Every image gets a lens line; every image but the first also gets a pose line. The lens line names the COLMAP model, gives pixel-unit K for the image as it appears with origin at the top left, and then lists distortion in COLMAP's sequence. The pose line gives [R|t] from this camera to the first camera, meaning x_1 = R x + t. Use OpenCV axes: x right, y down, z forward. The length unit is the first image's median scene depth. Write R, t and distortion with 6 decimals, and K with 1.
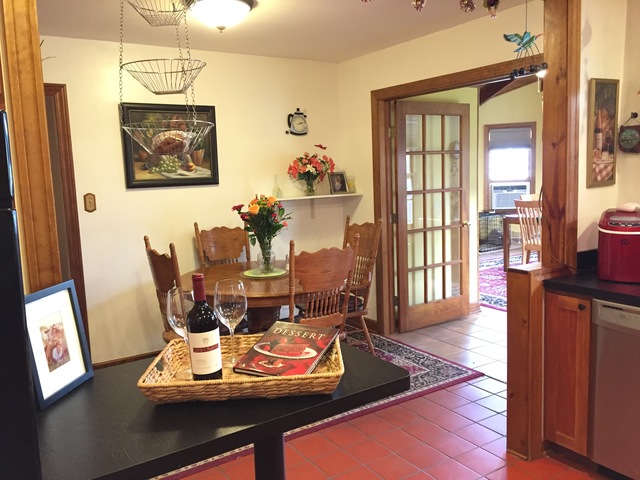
lens RADIAL K [[556.0, 0, 316.4], [0, 556.0, 235.5], [0, 0, 1]] dist [0.064574, -0.035021]
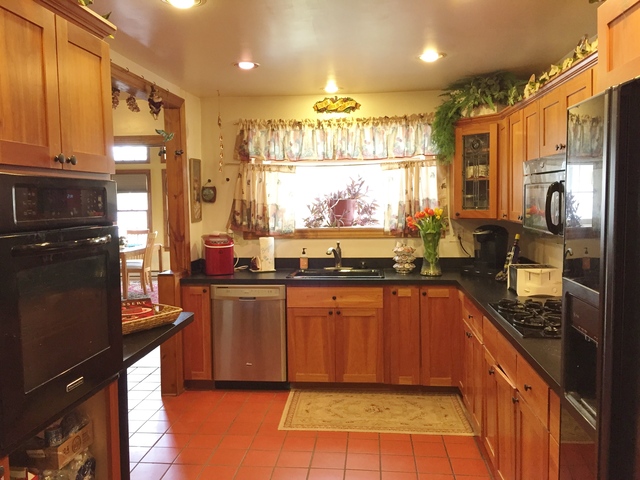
lens RADIAL K [[556.0, 0, 314.6], [0, 556.0, 238.3], [0, 0, 1]] dist [0.064574, -0.035021]
pose [[0.614011, -0.035316, 0.788507, -0.611073], [0.089251, 0.995698, -0.024905, 0.035837], [-0.784235, 0.085667, 0.614521, -0.300707]]
